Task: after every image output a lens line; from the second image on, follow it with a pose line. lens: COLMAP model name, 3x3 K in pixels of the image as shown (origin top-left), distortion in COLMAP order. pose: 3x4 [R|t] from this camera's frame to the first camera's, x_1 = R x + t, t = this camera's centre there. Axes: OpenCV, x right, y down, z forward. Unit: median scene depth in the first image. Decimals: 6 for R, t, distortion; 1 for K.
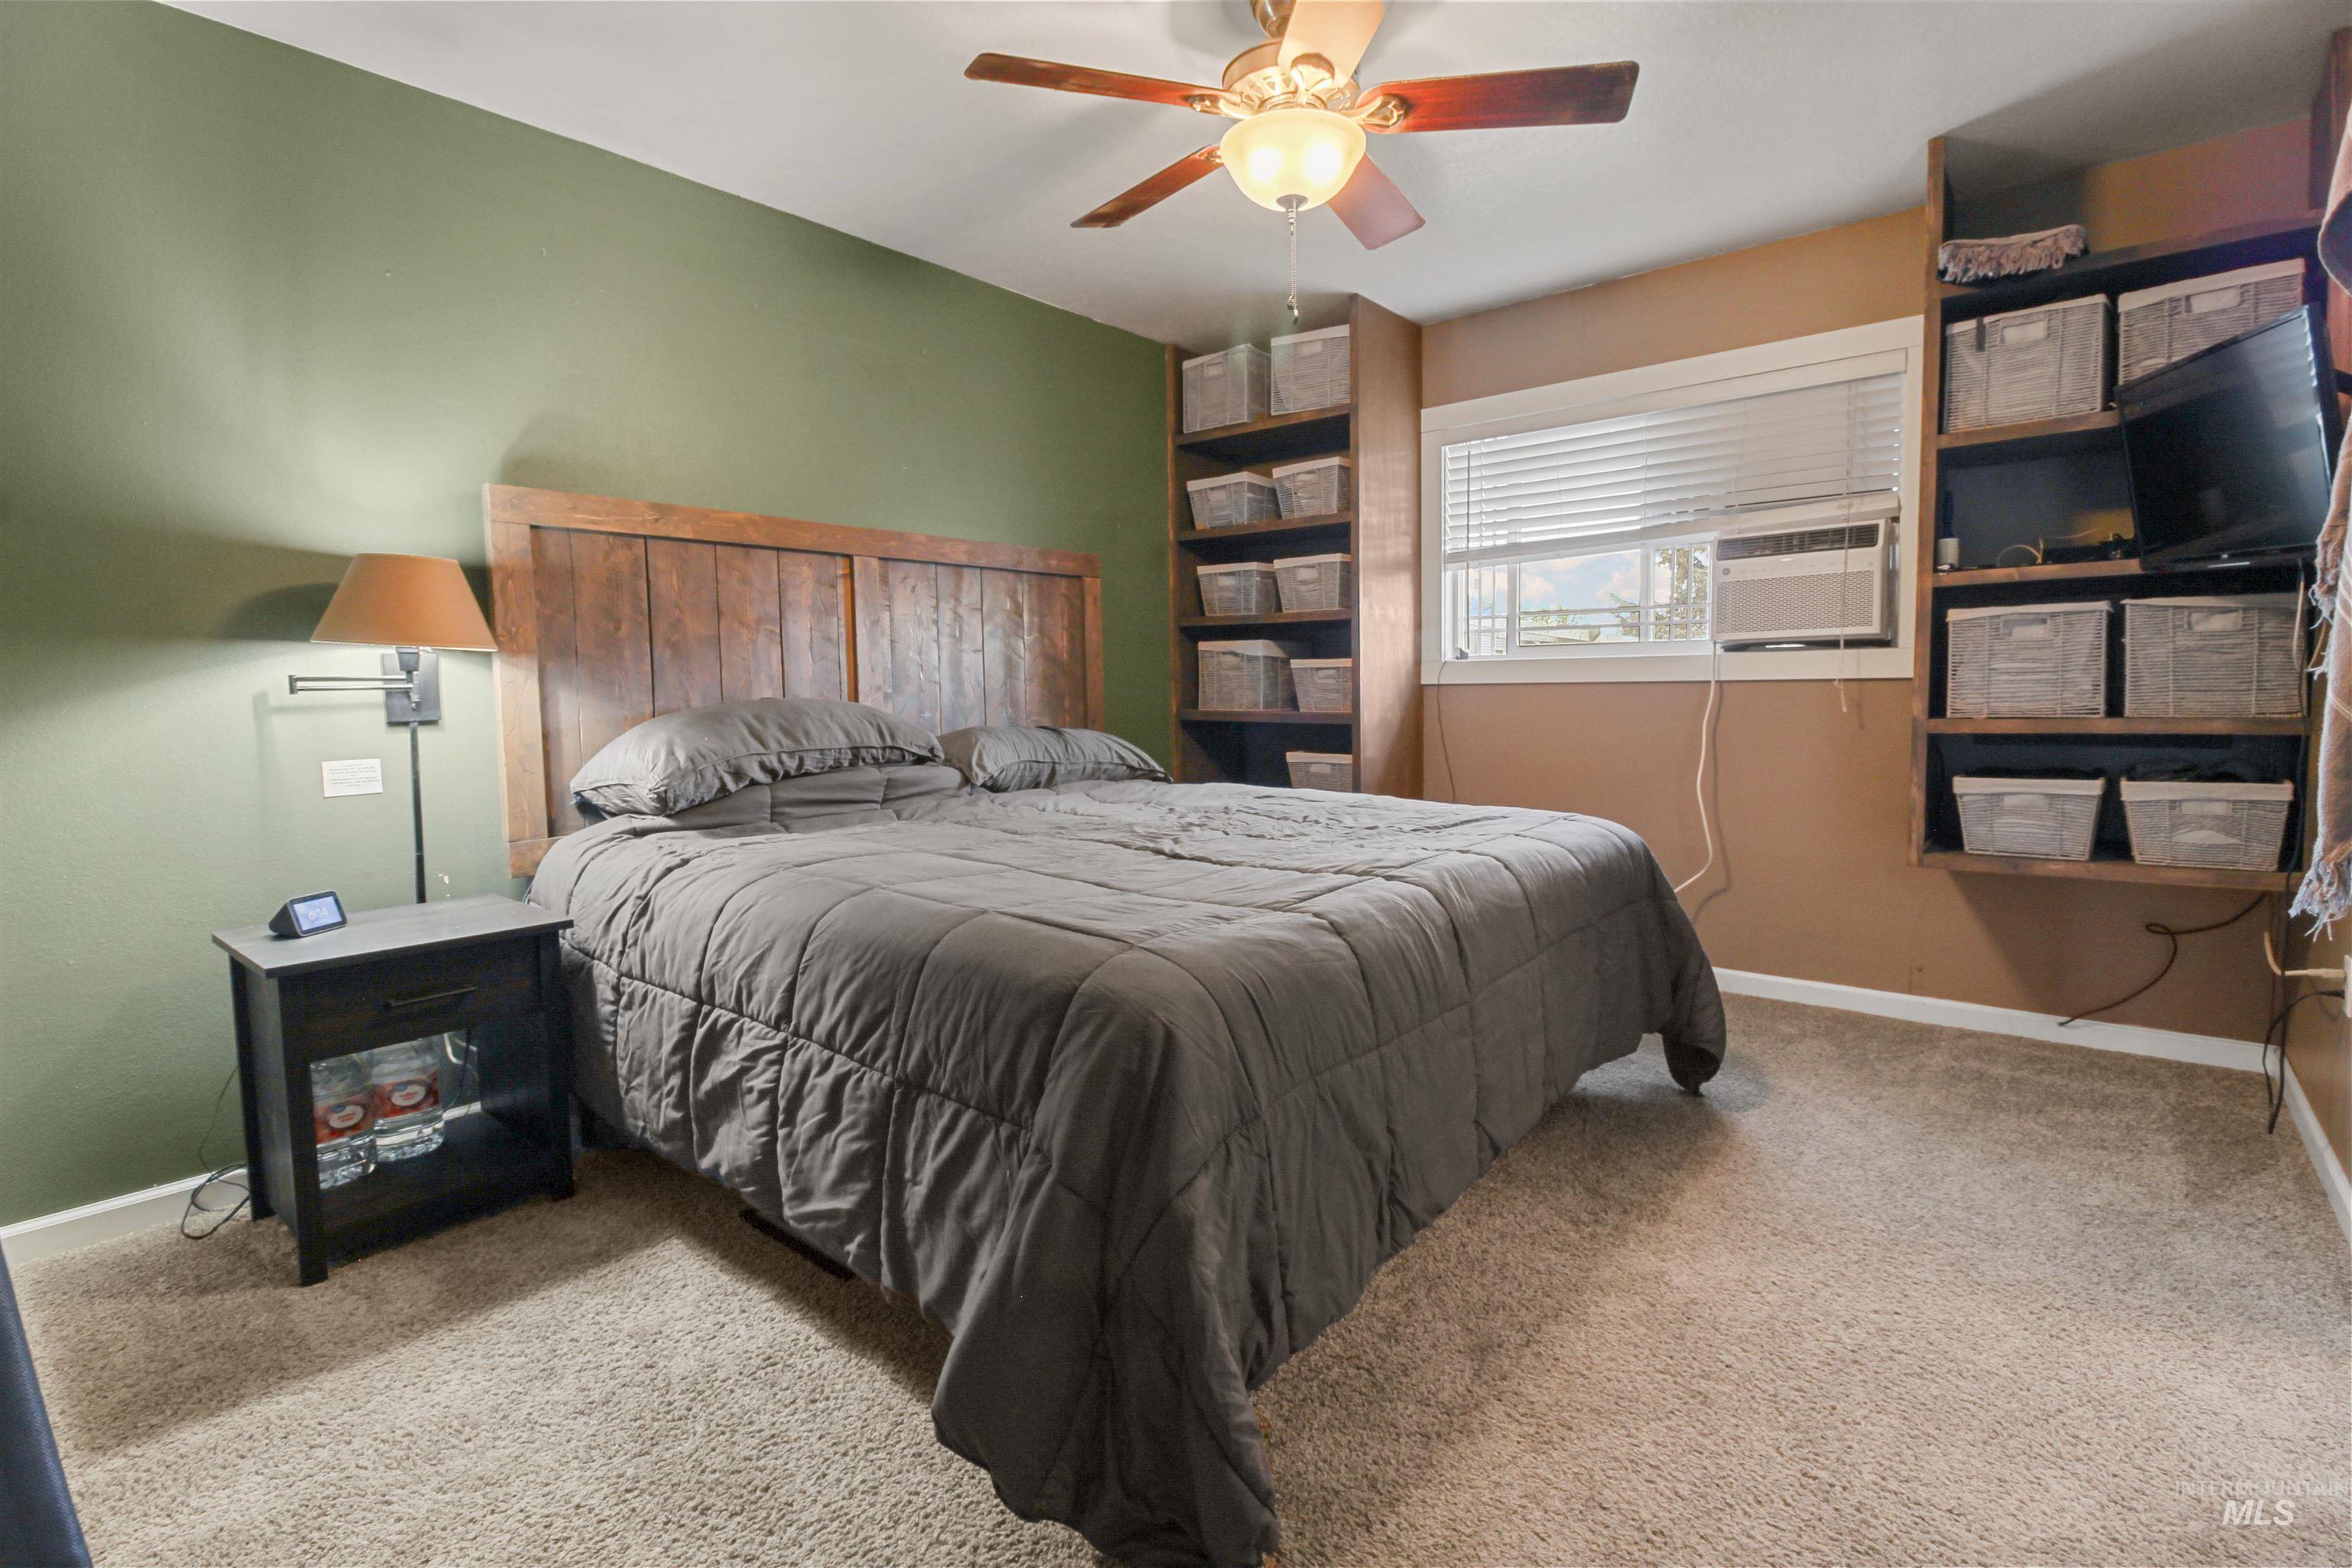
lens RADIAL K [[1073.1, 0, 1176.0], [0, 1073.1, 784.0], [0, 0, 1]] dist [-0.000953, -0.014164]
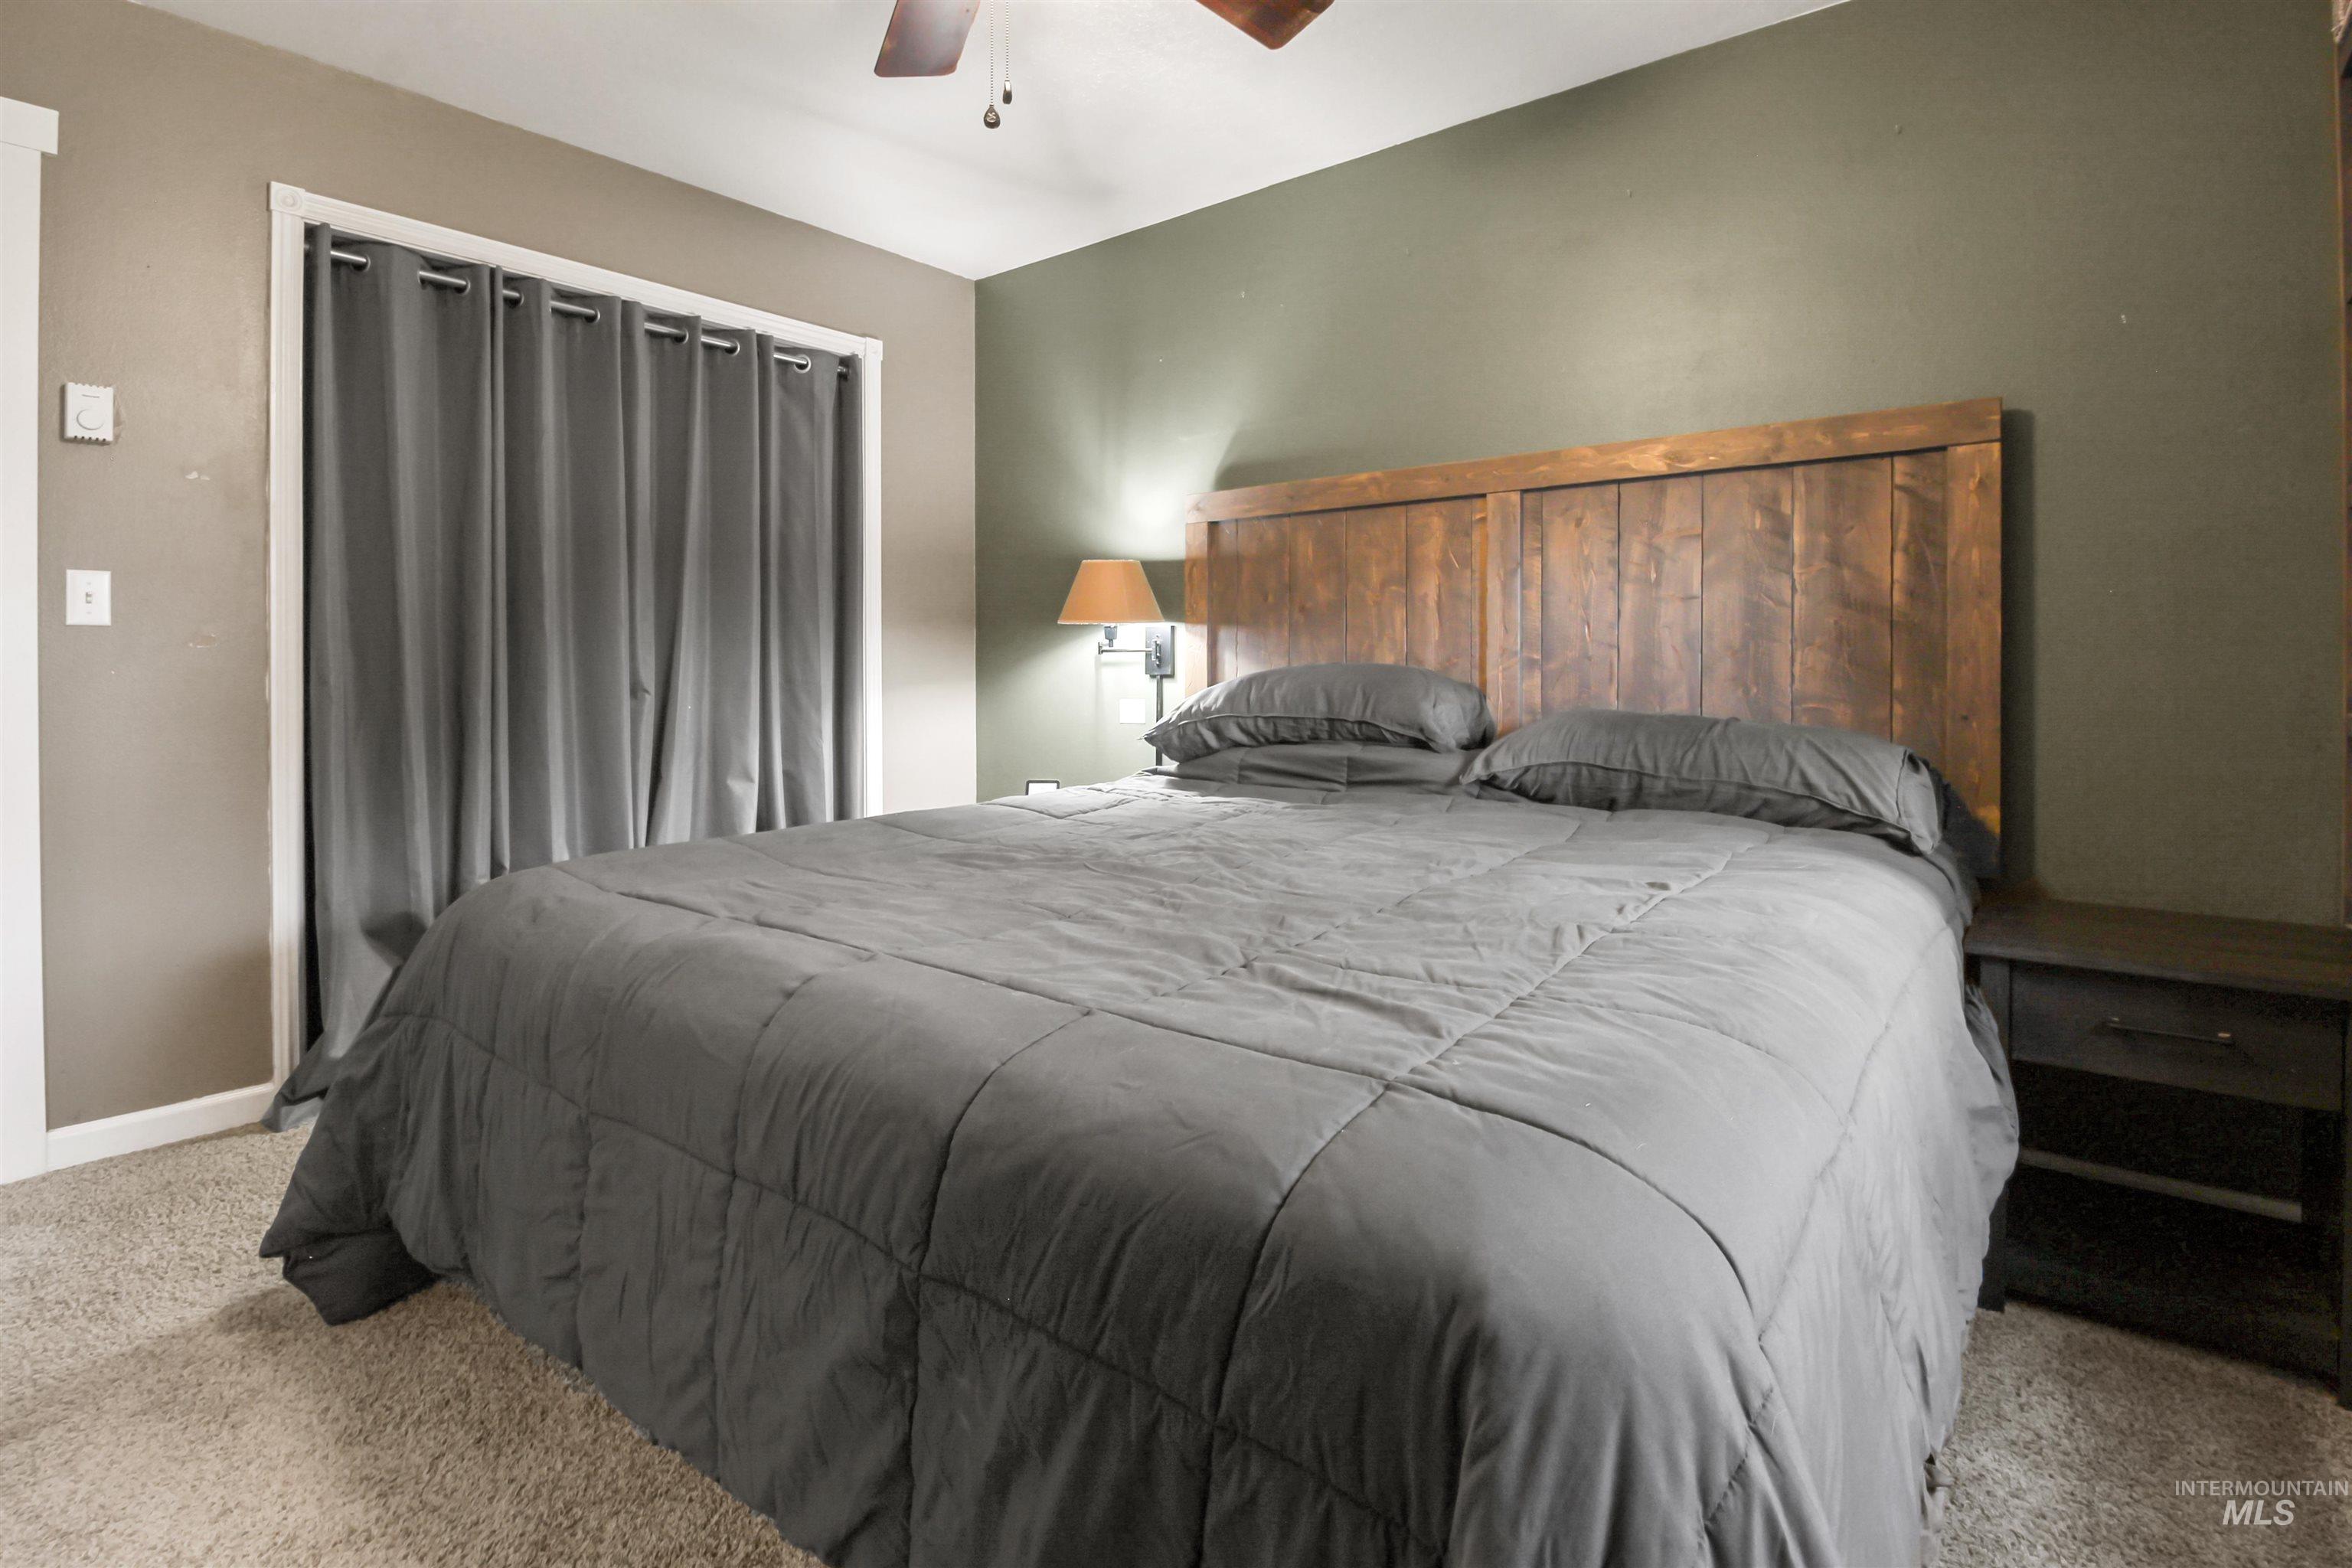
lens RADIAL K [[1107.0, 0, 1175.2], [0, 1107.0, 707.3], [0, 0, 1]] dist [0.002893, -0.015093]
pose [[0.020944, 0.052330, -0.998410, 0.540280], [-0.092972, 0.994404, 0.050170, -0.067388], [0.995448, 0.091773, 0.025692, 0.731636]]
